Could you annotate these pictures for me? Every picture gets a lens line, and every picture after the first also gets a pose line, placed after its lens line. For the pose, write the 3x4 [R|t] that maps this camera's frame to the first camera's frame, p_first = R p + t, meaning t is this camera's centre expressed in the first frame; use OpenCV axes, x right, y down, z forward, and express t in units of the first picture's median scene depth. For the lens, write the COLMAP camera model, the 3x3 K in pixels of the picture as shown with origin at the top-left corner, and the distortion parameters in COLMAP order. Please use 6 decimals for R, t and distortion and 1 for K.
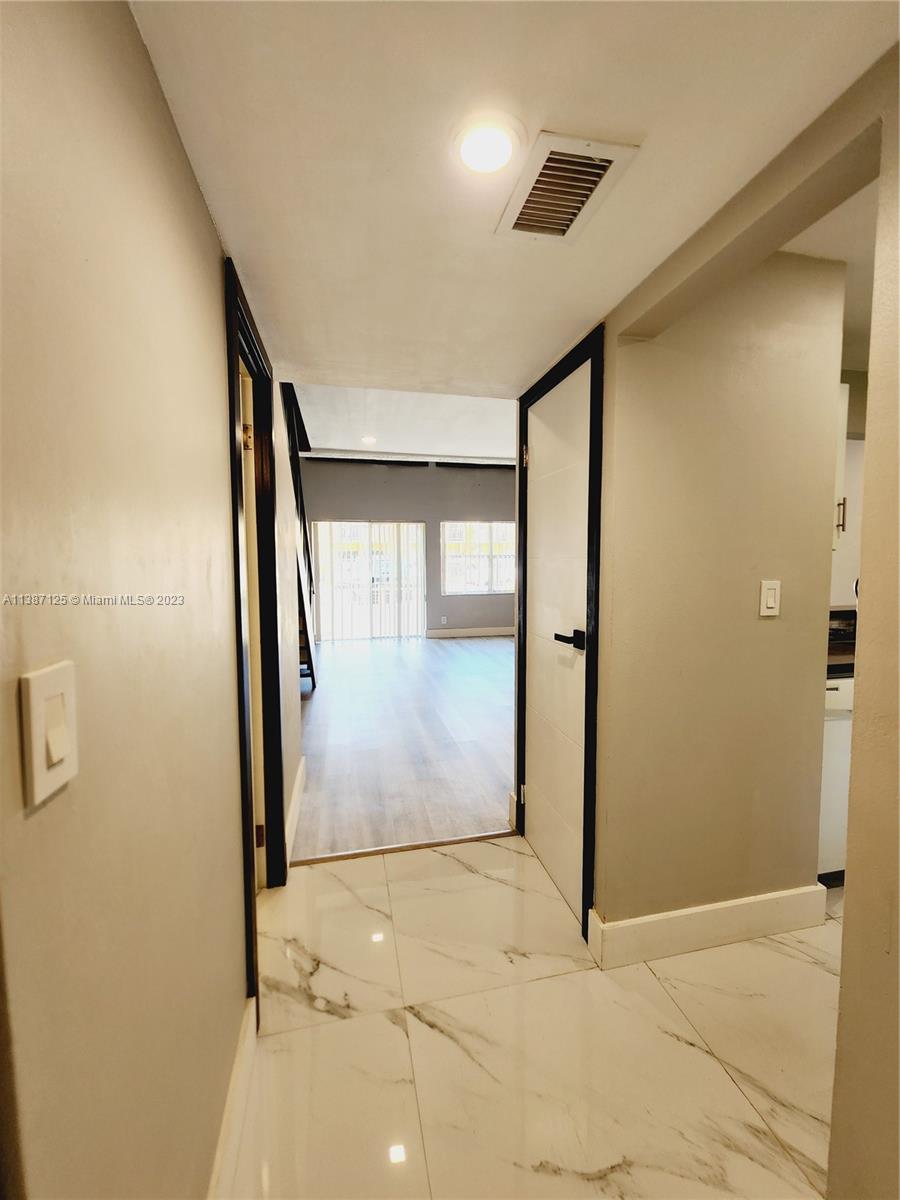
lens RADIAL K [[489.4, 0, 447.7], [0, 489.4, 585.0], [0, 0, 1]] dist [-0.012244, -0.000094]
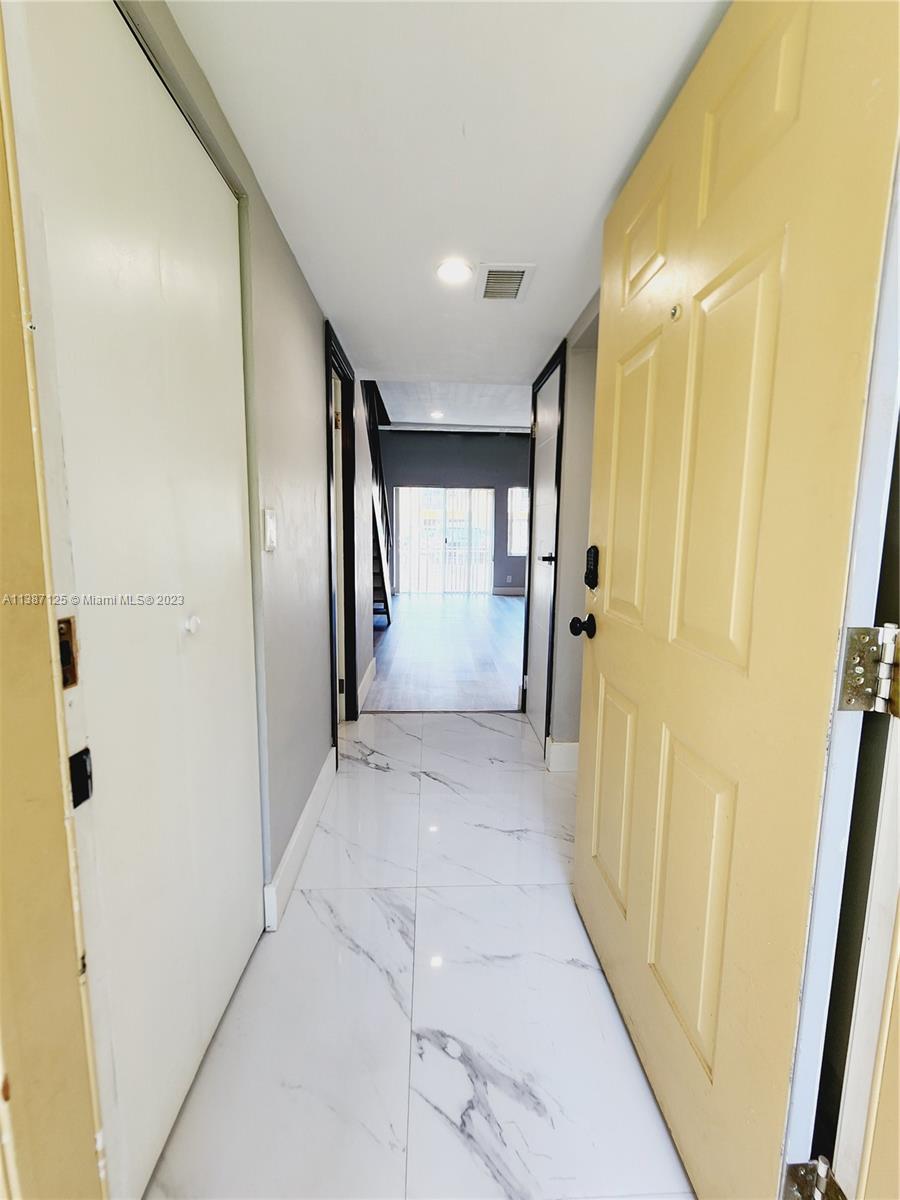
lens RADIAL K [[489.4, 0, 447.7], [0, 489.4, 585.0], [0, 0, 1]] dist [-0.012244, -0.000094]
pose [[0.984800, 0.037592, -0.169575, 0.157340], [-0.027369, 0.997687, 0.062227, 0.078345], [0.171522, -0.056640, 0.983551, -0.356235]]
